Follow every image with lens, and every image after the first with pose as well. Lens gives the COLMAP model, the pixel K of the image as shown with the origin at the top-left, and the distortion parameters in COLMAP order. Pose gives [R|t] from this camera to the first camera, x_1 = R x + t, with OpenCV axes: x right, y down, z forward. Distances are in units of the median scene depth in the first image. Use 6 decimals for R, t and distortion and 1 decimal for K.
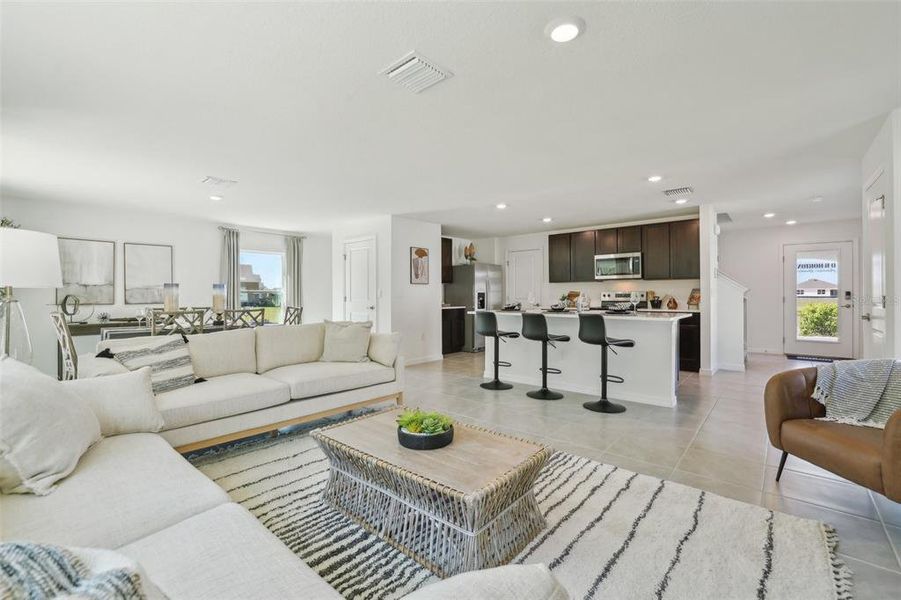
lens RADIAL K [[386.8, 0, 448.3], [0, 386.8, 296.1], [0, 0, 1]] dist [-0.044139, 0.014128]
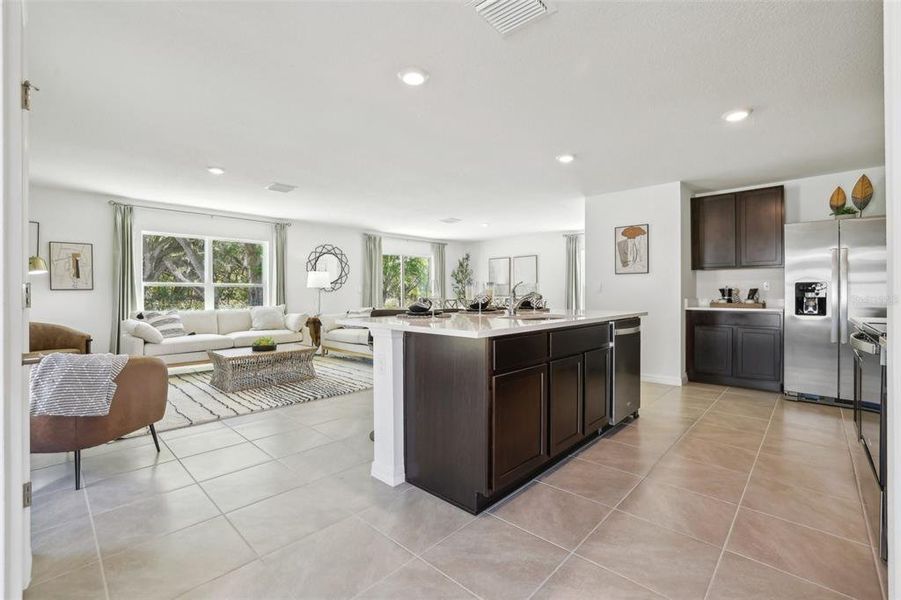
lens RADIAL K [[399.5, 0, 449.8], [0, 399.5, 296.0], [0, 0, 1]] dist [-0.022188, 0.000961]
pose [[-0.034002, 0.010981, -0.999361, 0.712930], [0.000123, 0.999940, 0.010983, 0.003333], [0.999422, 0.000250, -0.034001, 0.676340]]
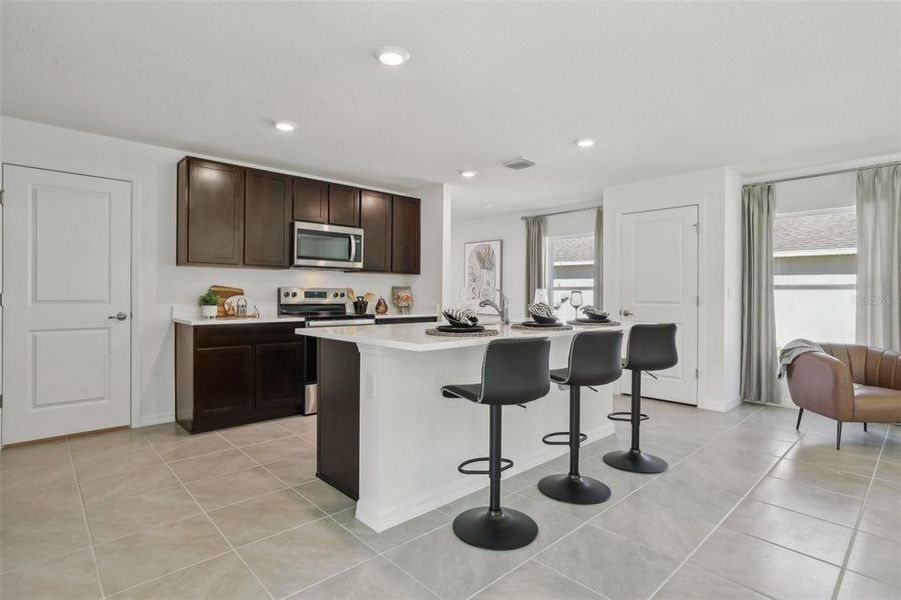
lens RADIAL K [[457.8, 0, 450.5], [0, 457.8, 300.0], [0, 0, 1]] dist [-0.043498, 0.000181]
pose [[0.088107, -0.008072, 0.996078, -0.252941], [-0.004668, 0.999953, 0.008516, -0.000373], [-0.996100, -0.005400, 0.088065, 0.748565]]
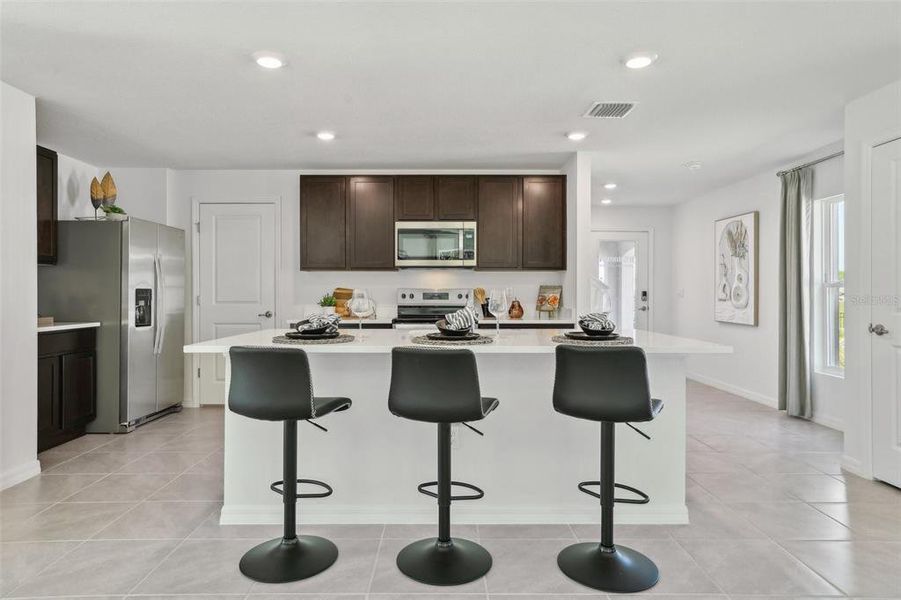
lens RADIAL K [[539.0, 0, 444.8], [0, 539.0, 296.4], [0, 0, 1]] dist [-0.001409, 0.000541]
pose [[0.750251, -0.000667, 0.661152, -0.070005], [-0.001864, 0.999993, 0.003124, -0.003843], [-0.661150, -0.003576, 0.750245, 0.399921]]
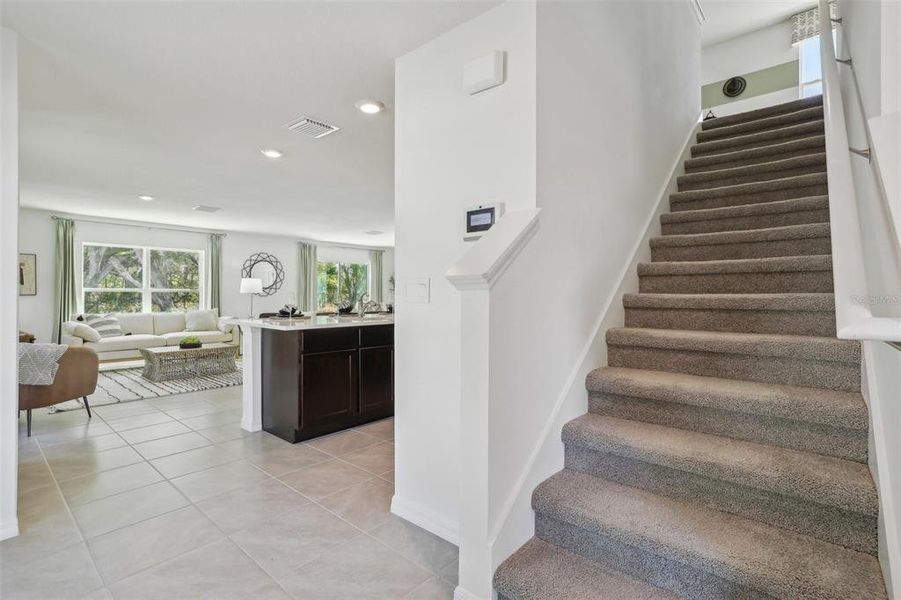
lens RADIAL K [[432.7, 0, 447.9], [0, 432.7, 295.8], [0, 0, 1]] dist [-0.001183, -0.000153]
pose [[-0.001830, 0.004767, -0.999987, 0.931762], [-0.003862, 0.999981, 0.004774, -0.007403], [0.999991, 0.003871, -0.001811, 0.871801]]
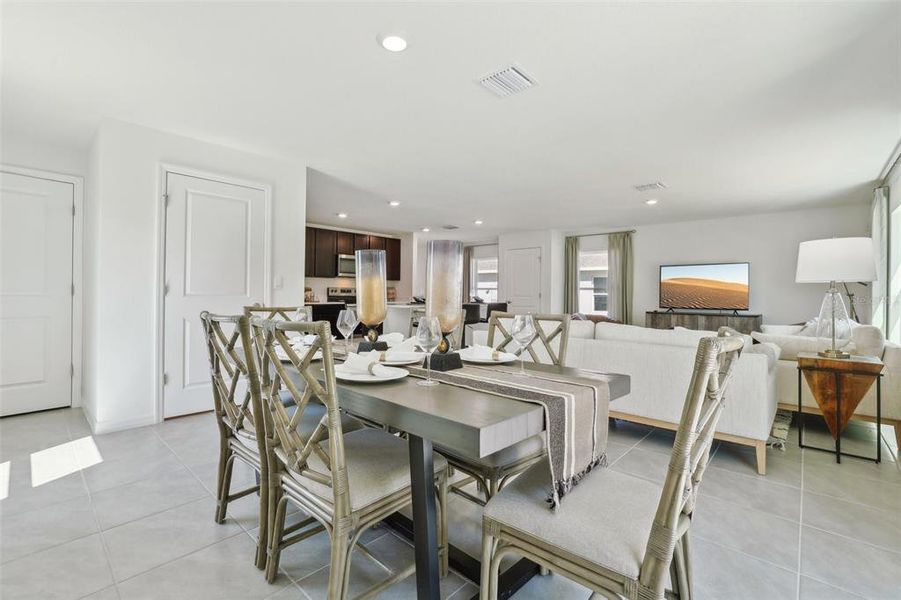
lens RADIAL K [[399.5, 0, 449.8], [0, 399.5, 296.0], [0, 0, 1]] dist [-0.022188, 0.000961]
pose [[0.012480, -0.000938, 0.999922, -0.772658], [-0.009529, 0.999954, 0.001057, 0.009124], [-0.999877, -0.009541, 0.012471, 0.693978]]
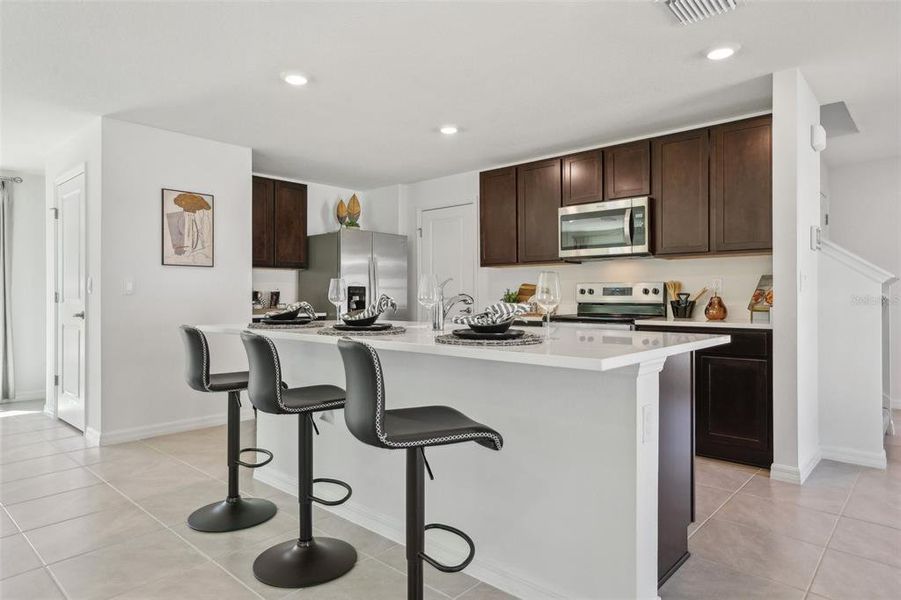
lens RADIAL K [[539.0, 0, 444.8], [0, 539.0, 296.4], [0, 0, 1]] dist [-0.001409, 0.000541]
pose [[0.999915, 0.002204, -0.012845, 0.255562], [-0.002247, 0.999992, -0.003299, 0.007703], [0.012838, 0.003328, 0.999912, 0.332628]]
